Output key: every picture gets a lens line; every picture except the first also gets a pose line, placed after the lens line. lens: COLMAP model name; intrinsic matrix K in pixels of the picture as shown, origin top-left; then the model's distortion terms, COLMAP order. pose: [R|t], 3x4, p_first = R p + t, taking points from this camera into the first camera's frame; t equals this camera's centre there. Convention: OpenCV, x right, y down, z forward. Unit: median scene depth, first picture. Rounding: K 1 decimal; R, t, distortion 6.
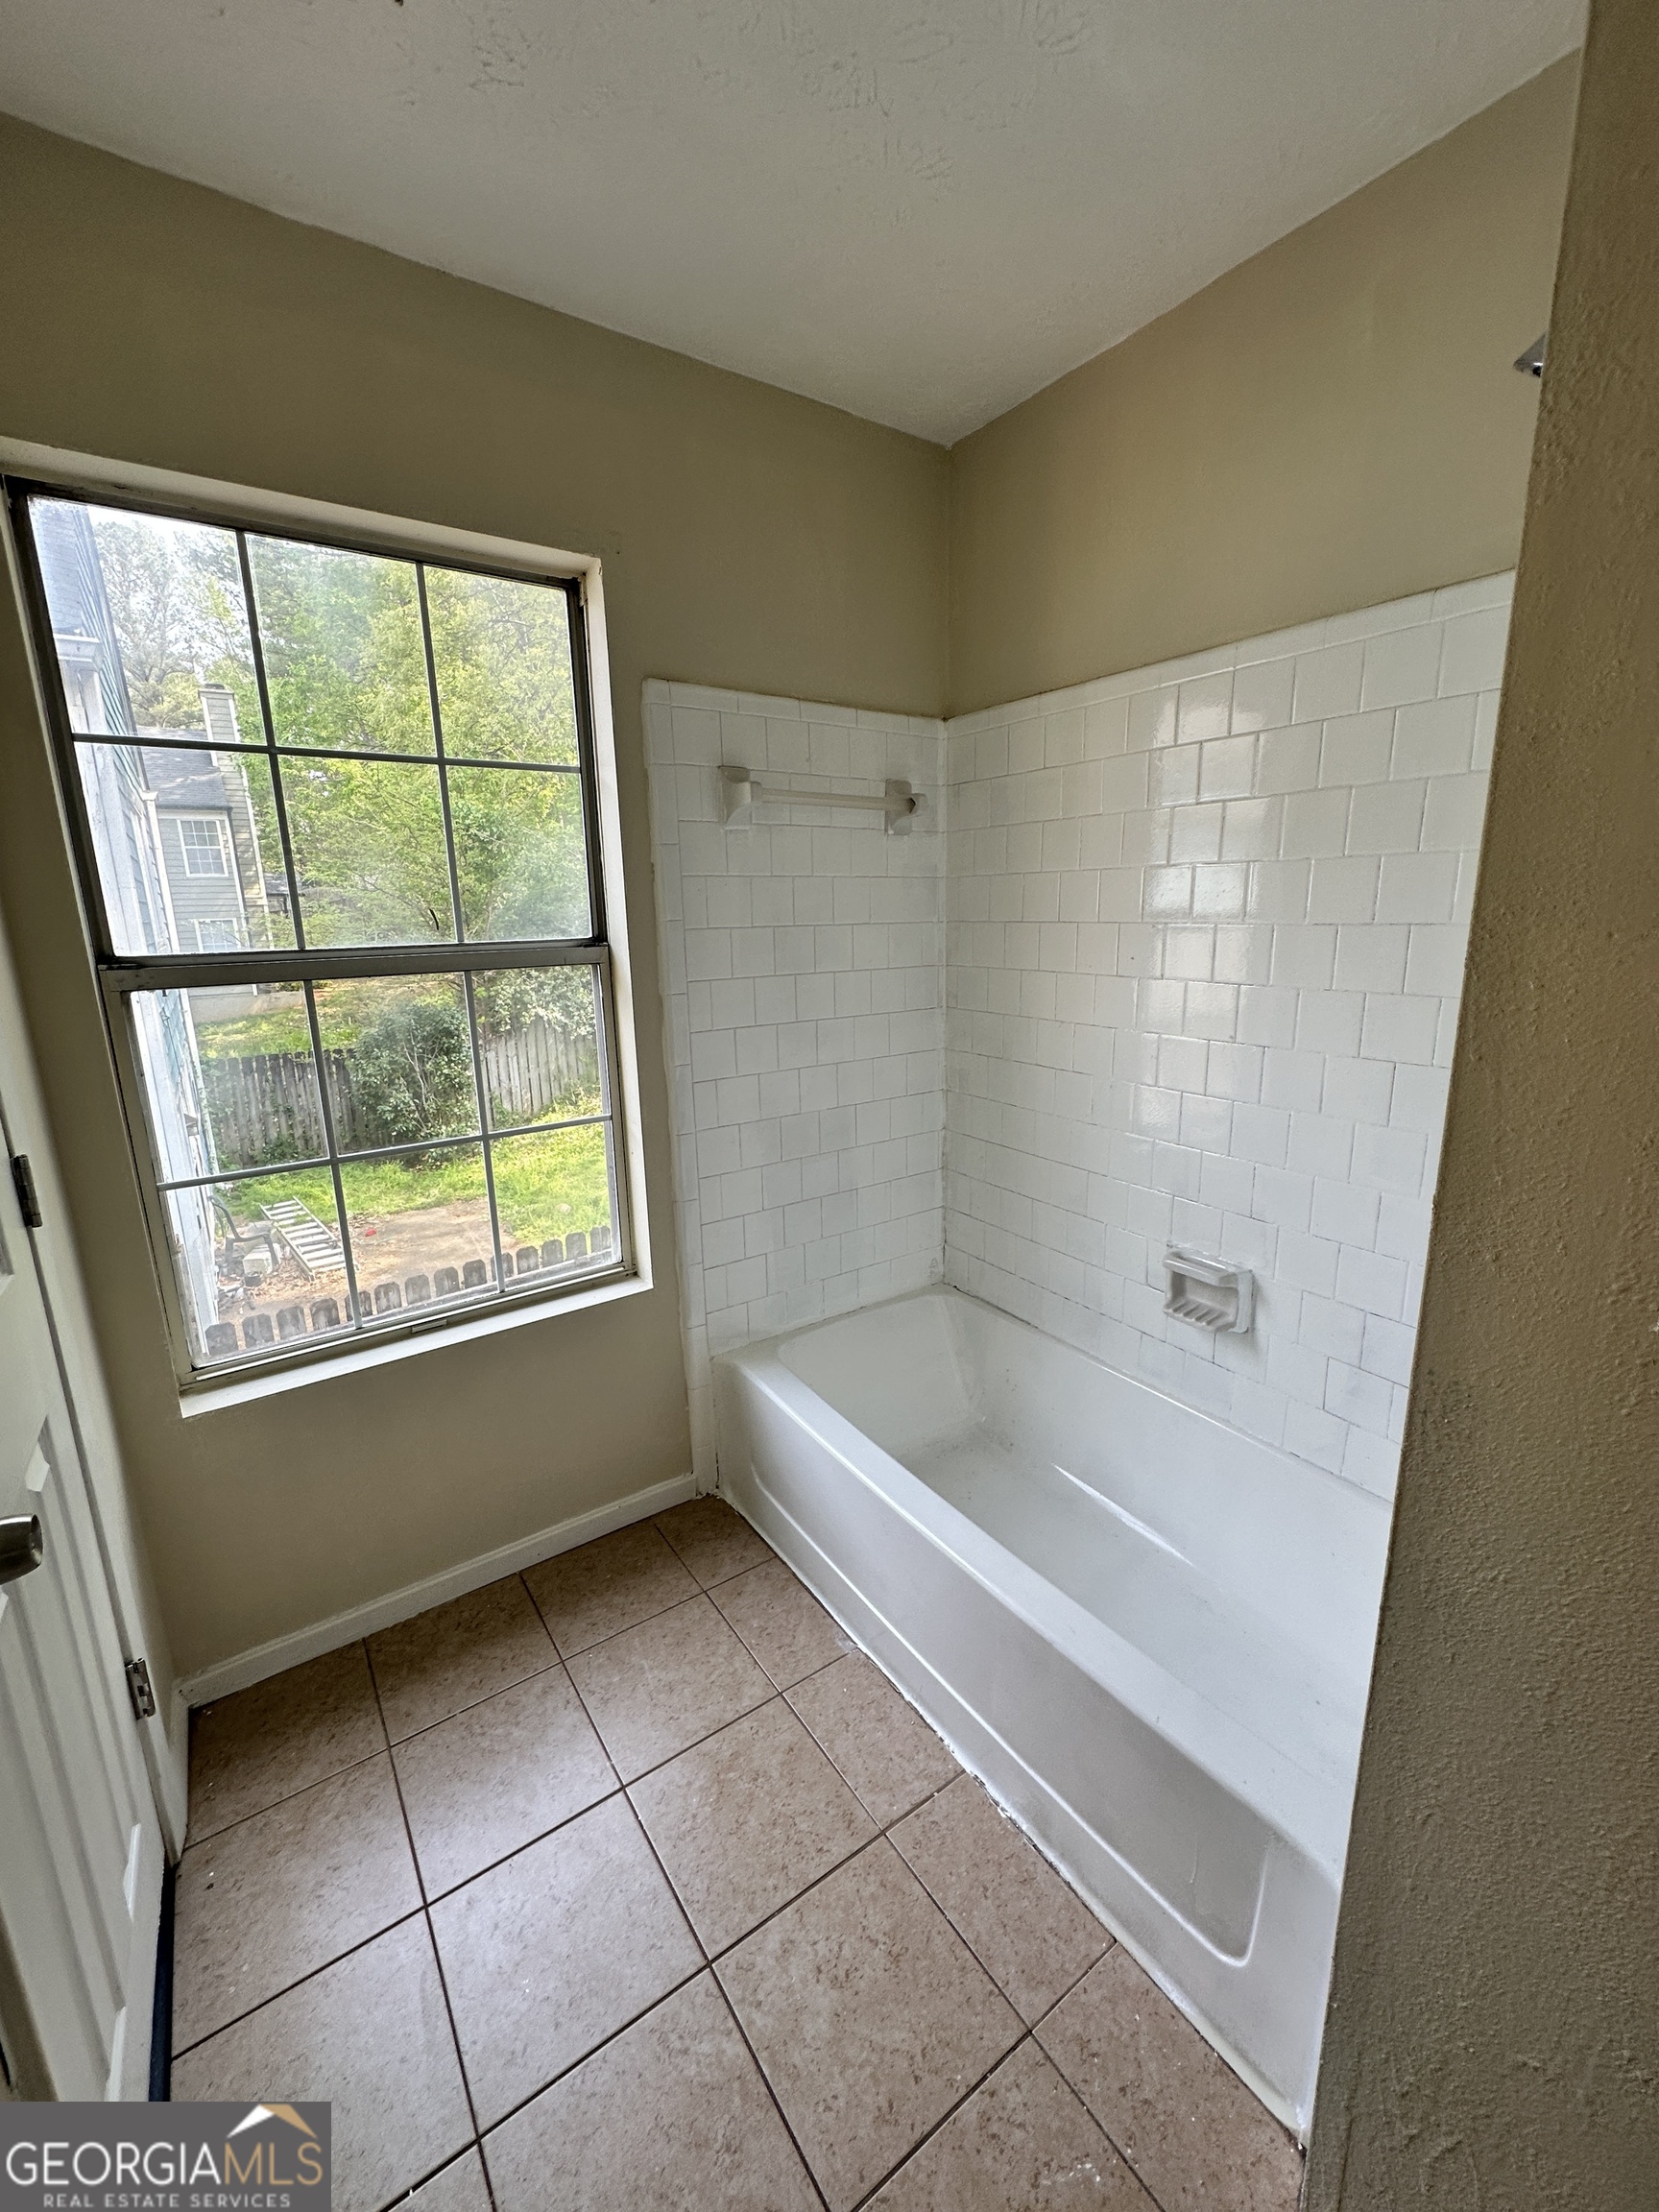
lens RADIAL K [[890.1, 0, 830.4], [0, 890.1, 1102.8], [0, 0, 1]] dist [0.001776, 0.000137]
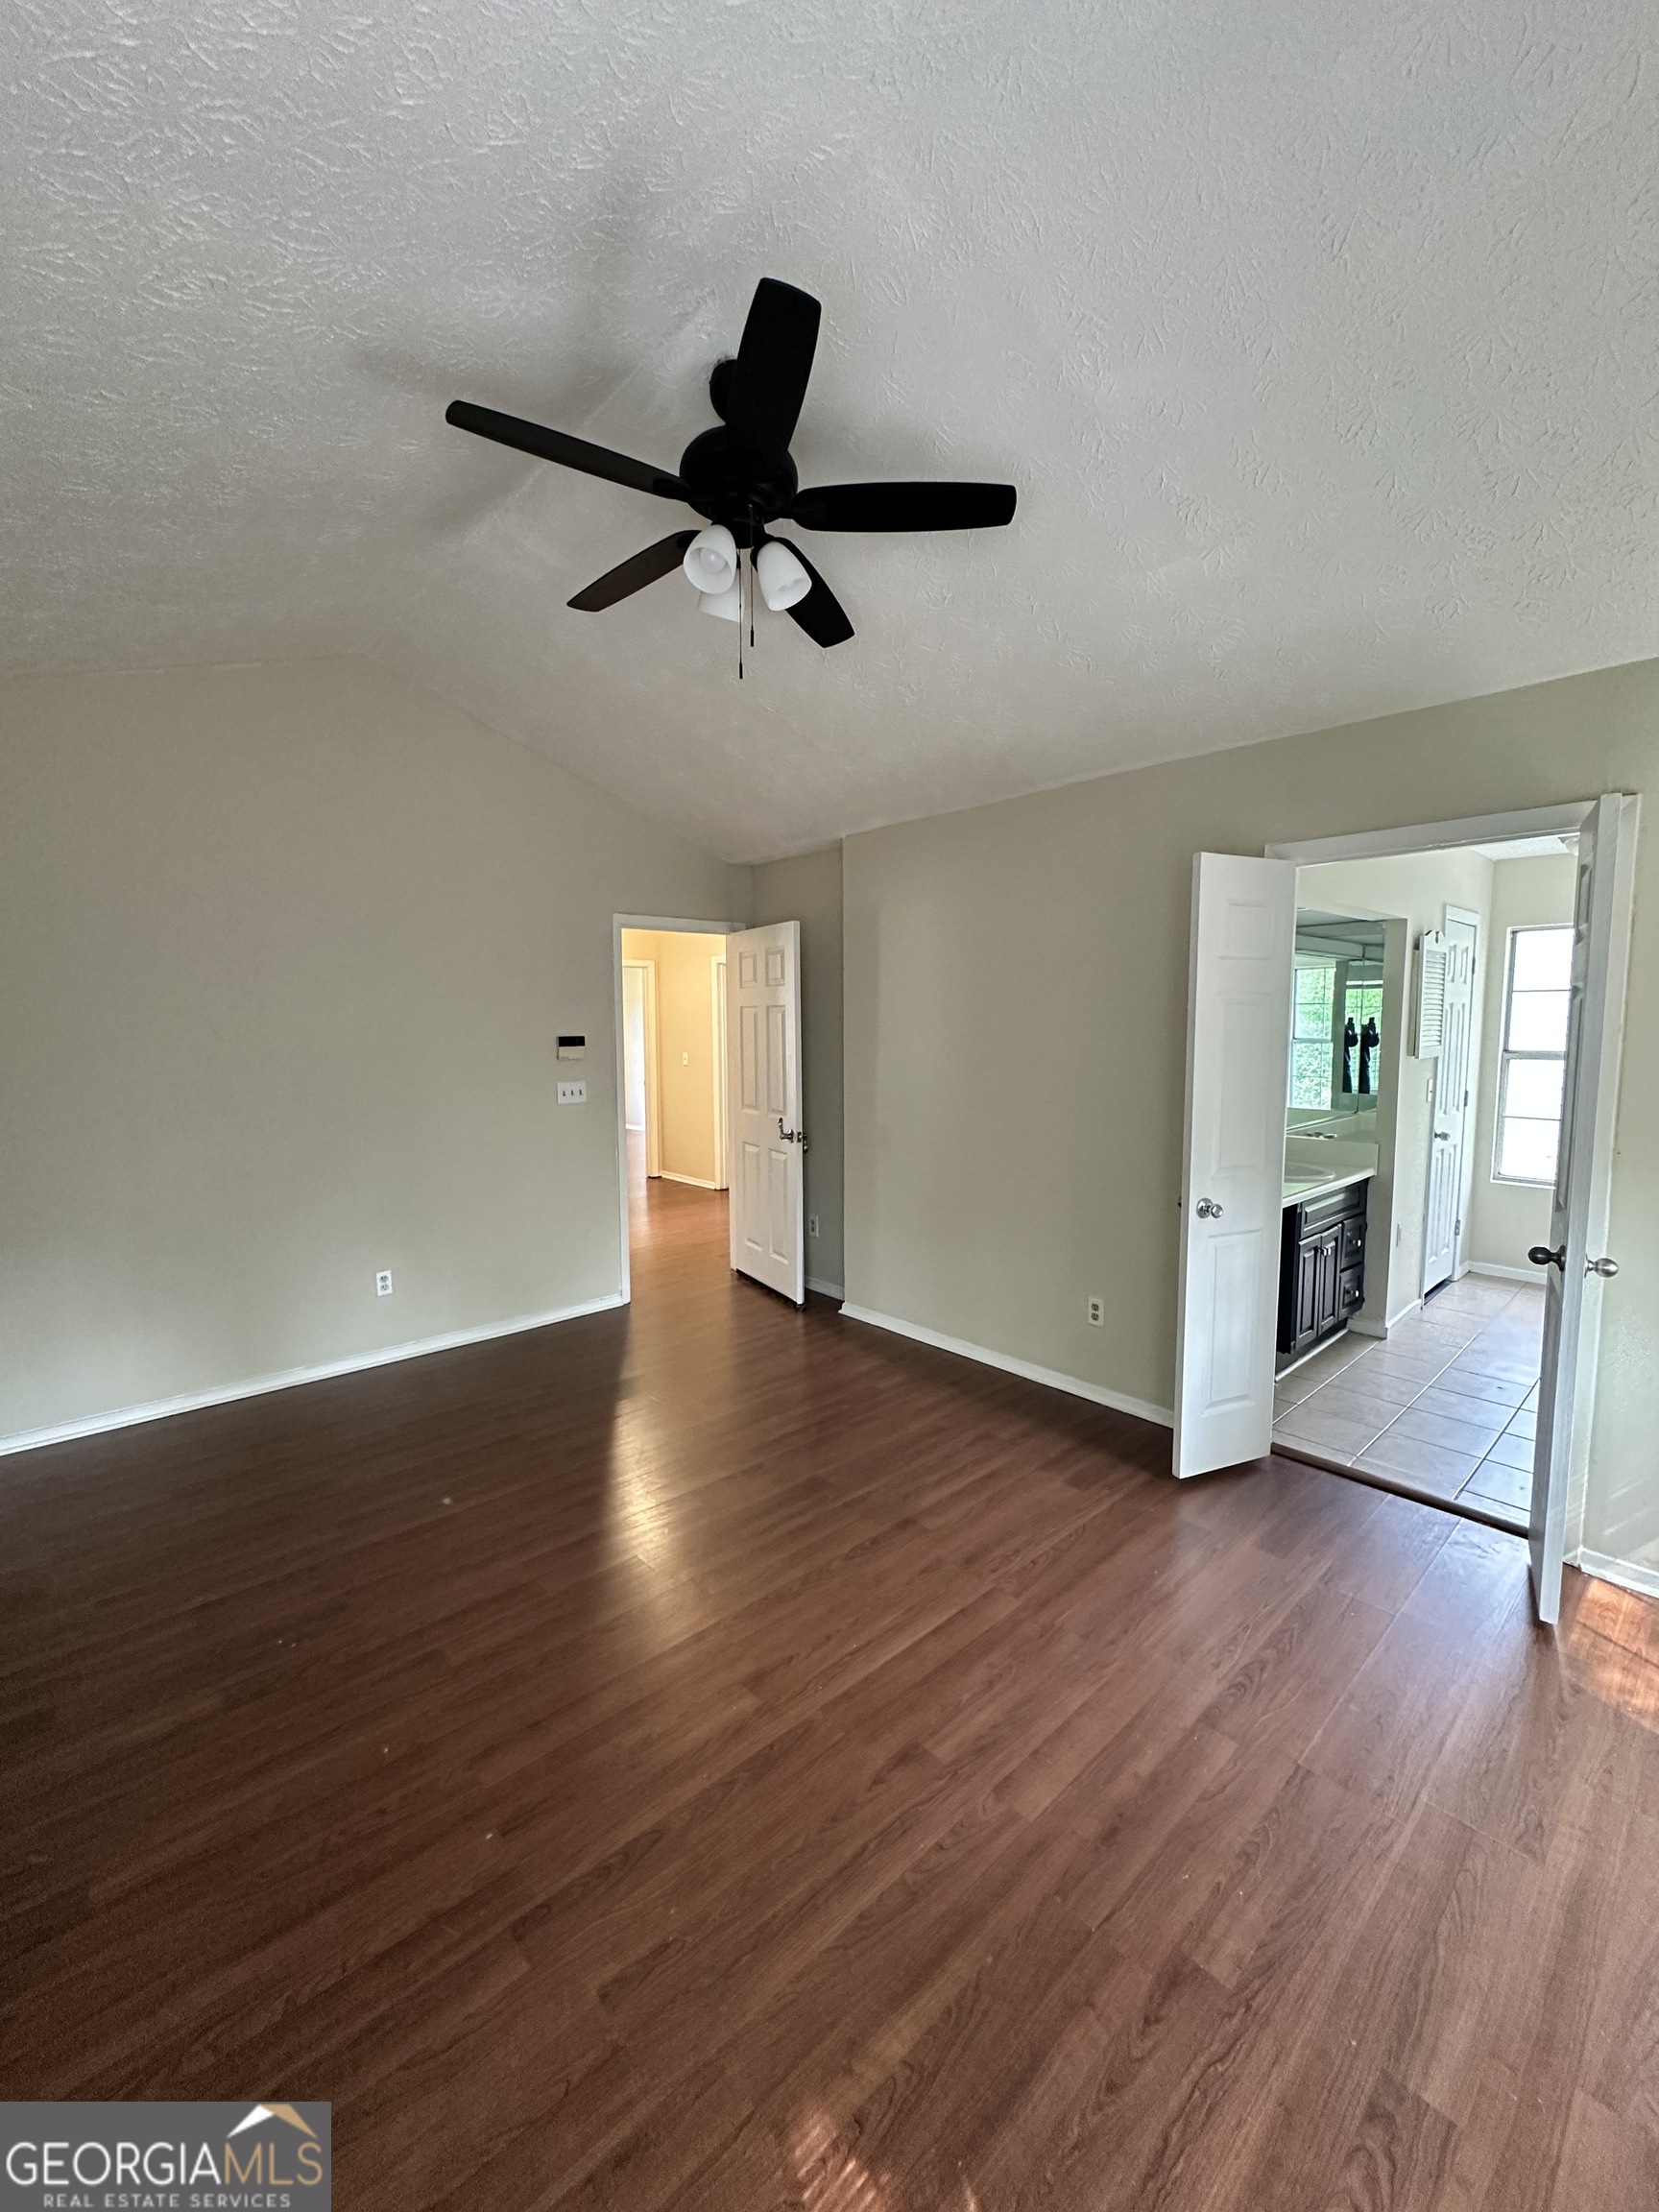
lens RADIAL K [[890.1, 0, 836.4], [0, 890.1, 1100.4], [0, 0, 1]] dist [0.001776, 0.000137]
pose [[0.152084, 0.112964, -0.981891, 1.804440], [-0.219992, 0.972395, 0.077797, 0.269215], [0.963574, 0.204176, 0.172736, -1.690076]]
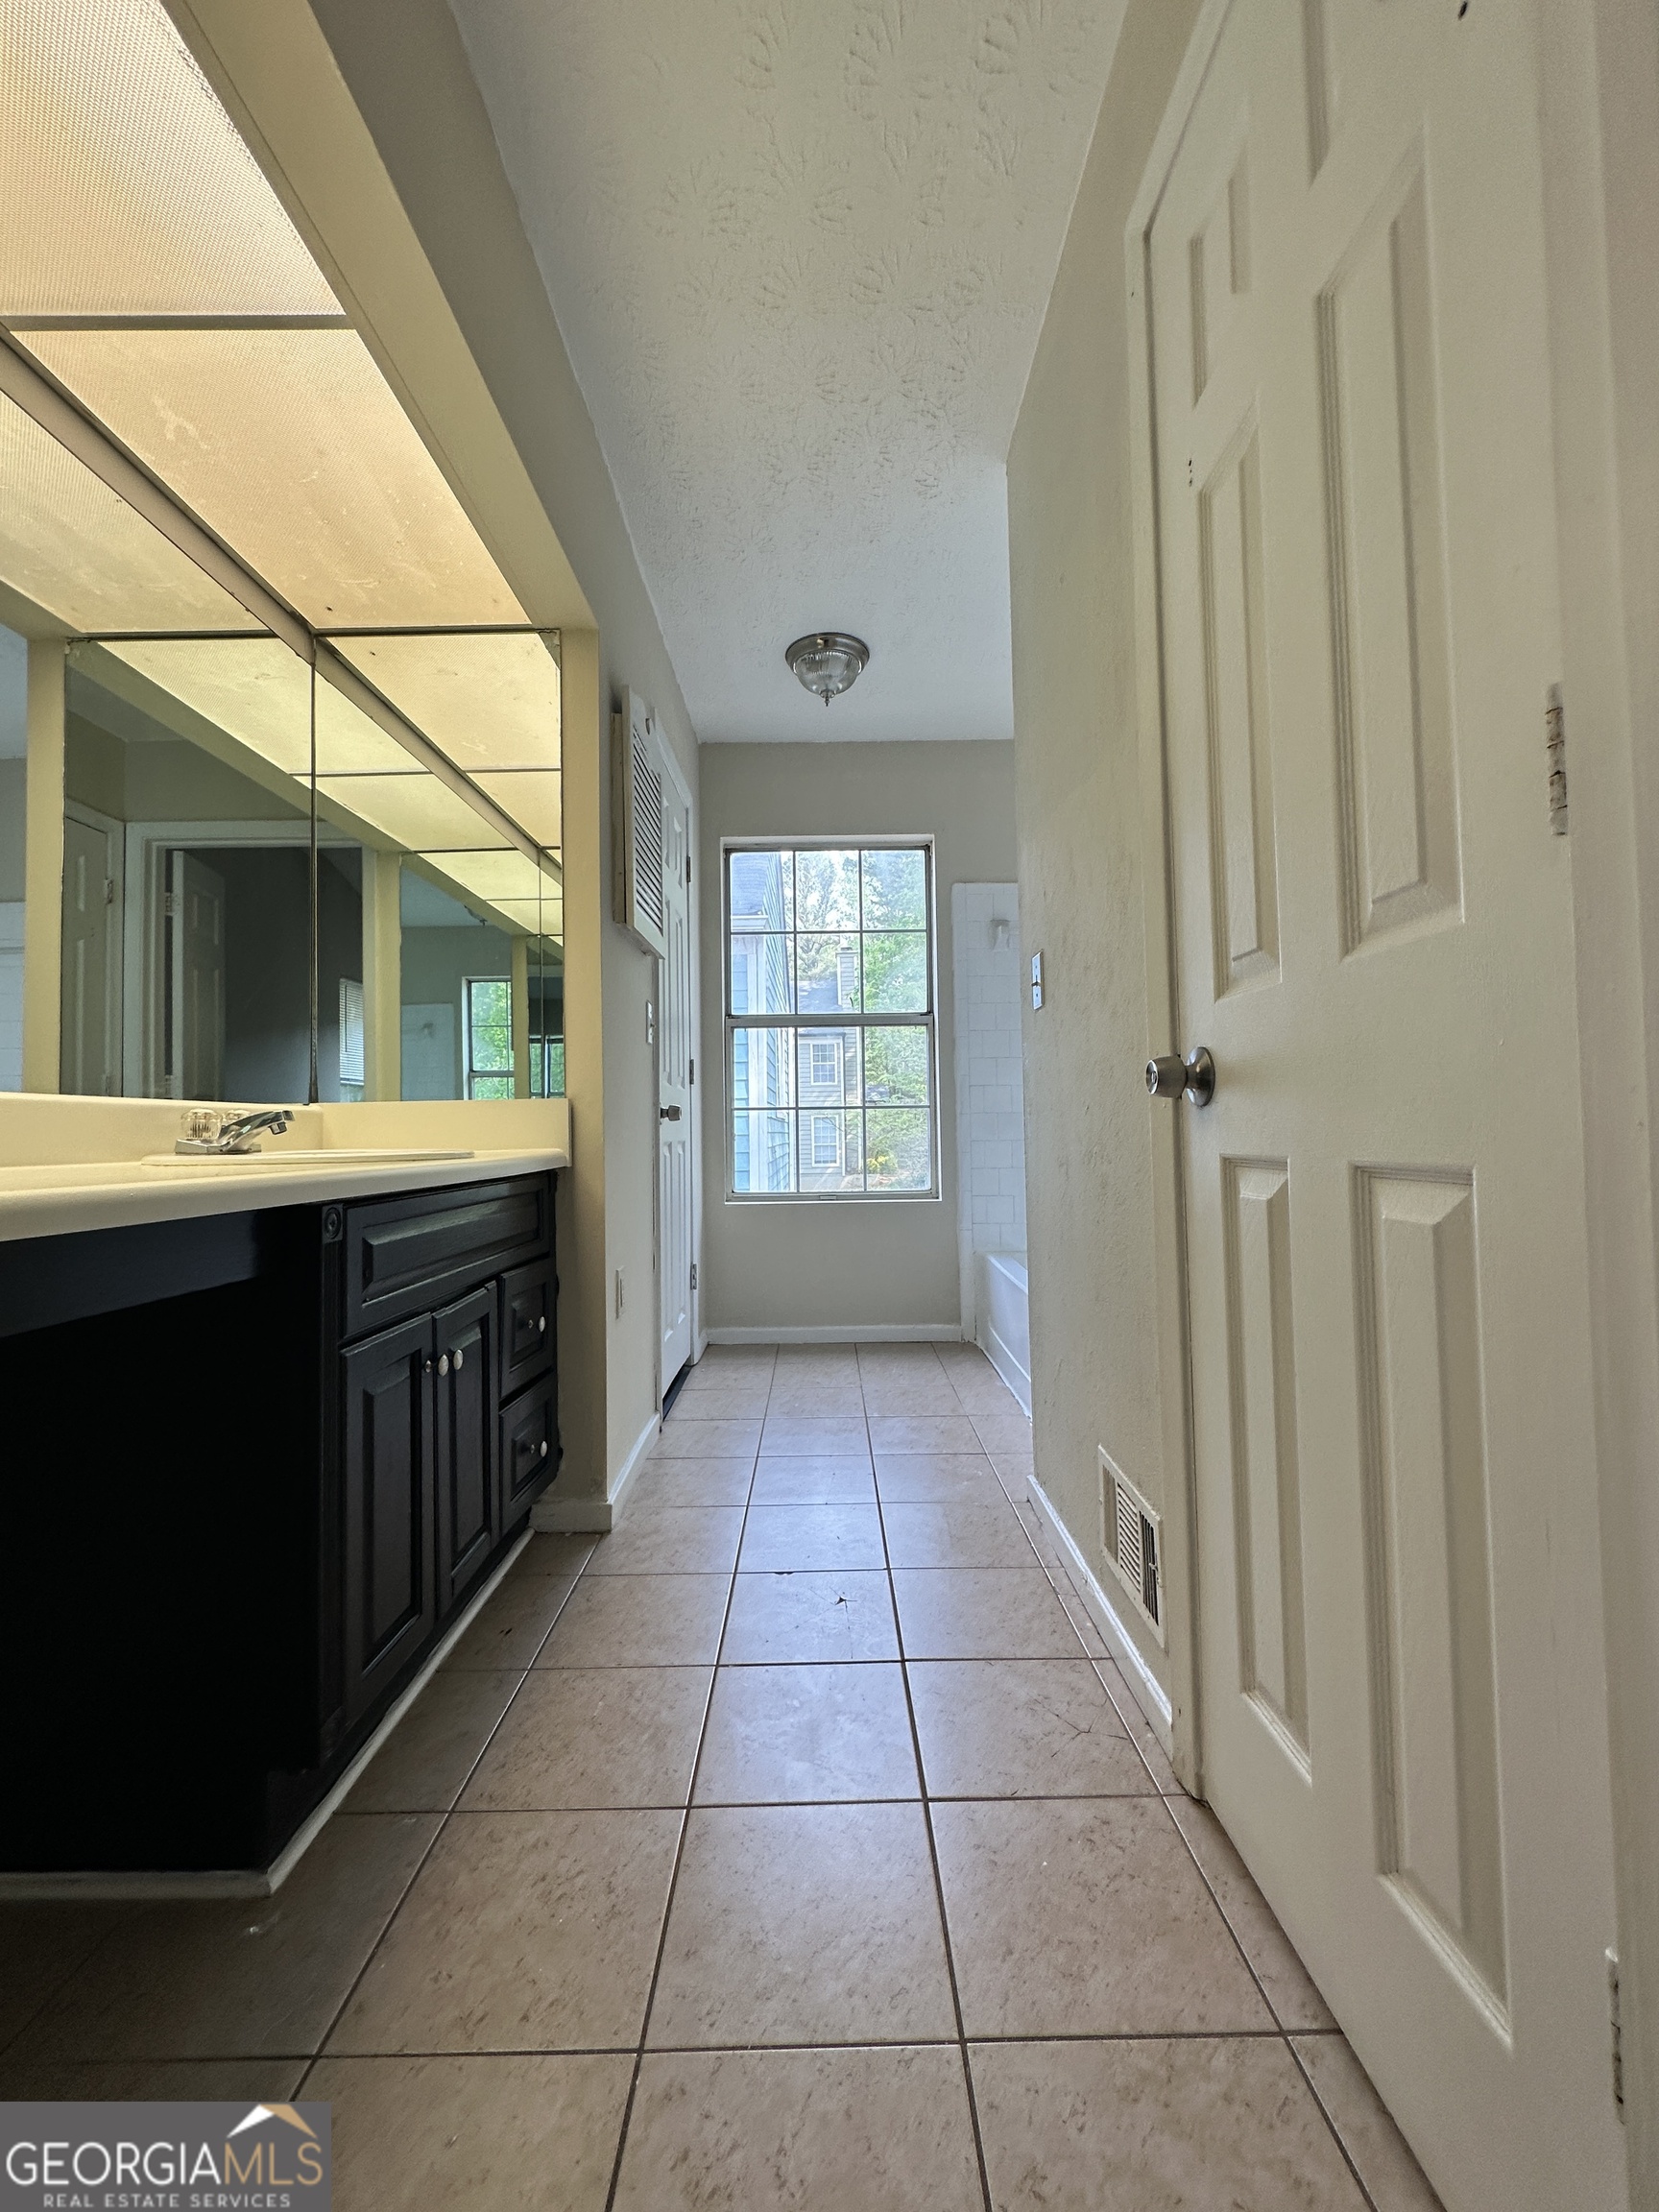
lens RADIAL K [[890.1, 0, 829.7], [0, 890.1, 1098.0], [0, 0, 1]] dist [0.001776, 0.000137]
pose [[0.827402, -0.008141, -0.561551, 0.649790], [-0.127770, 0.970945, -0.202336, 0.420052], [0.546883, 0.239163, 0.802322, -0.628988]]
